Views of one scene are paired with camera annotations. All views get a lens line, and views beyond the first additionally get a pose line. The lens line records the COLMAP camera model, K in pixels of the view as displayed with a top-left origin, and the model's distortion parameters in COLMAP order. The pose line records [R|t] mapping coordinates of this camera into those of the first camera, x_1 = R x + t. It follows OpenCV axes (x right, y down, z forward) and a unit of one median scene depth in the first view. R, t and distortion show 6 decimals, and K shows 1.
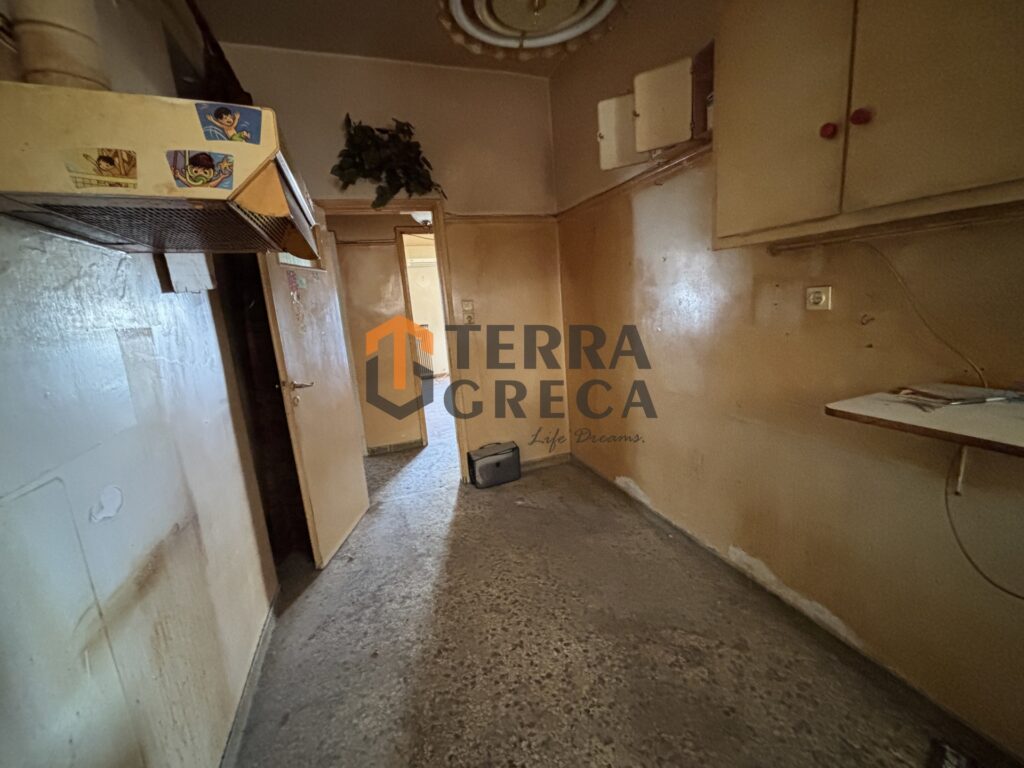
lens RADIAL K [[415.4, 0, 509.6], [0, 415.4, 379.2], [0, 0, 1]] dist [-0.000121, 0.000114]
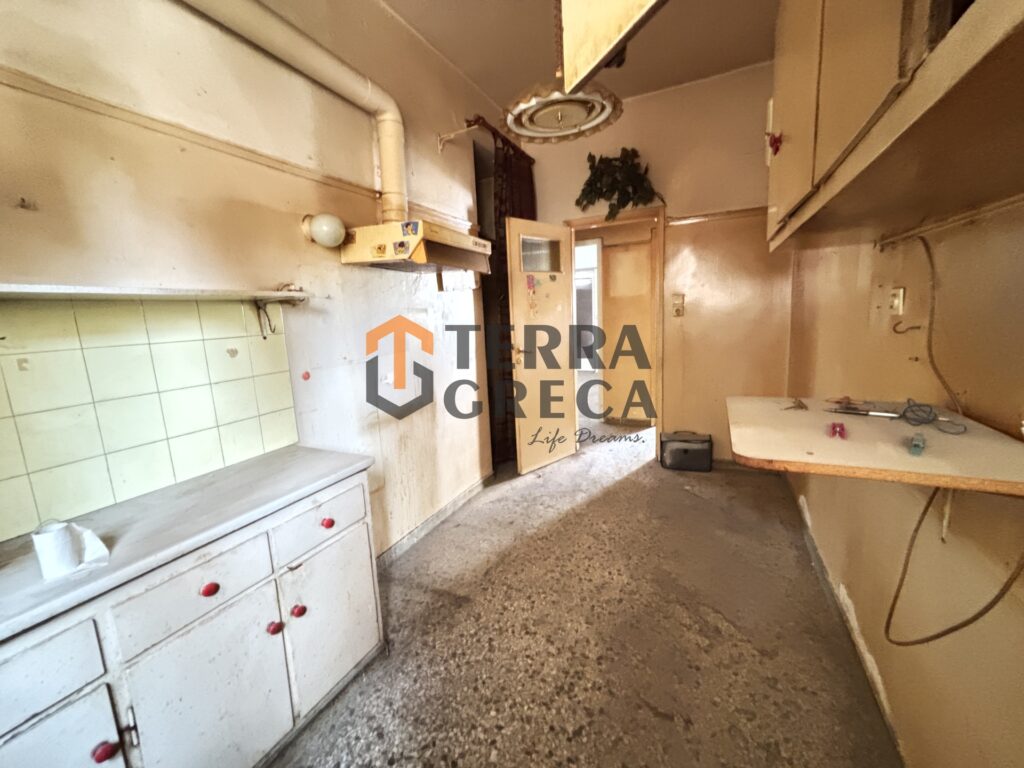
lens RADIAL K [[415.4, 0, 509.6], [0, 415.4, 379.2], [0, 0, 1]] dist [-0.000121, 0.000114]
pose [[0.702627, 0.152893, -0.694938, 0.462125], [-0.137022, 0.987436, 0.078708, 0.004189], [0.698241, 0.039919, 0.714749, -0.100248]]
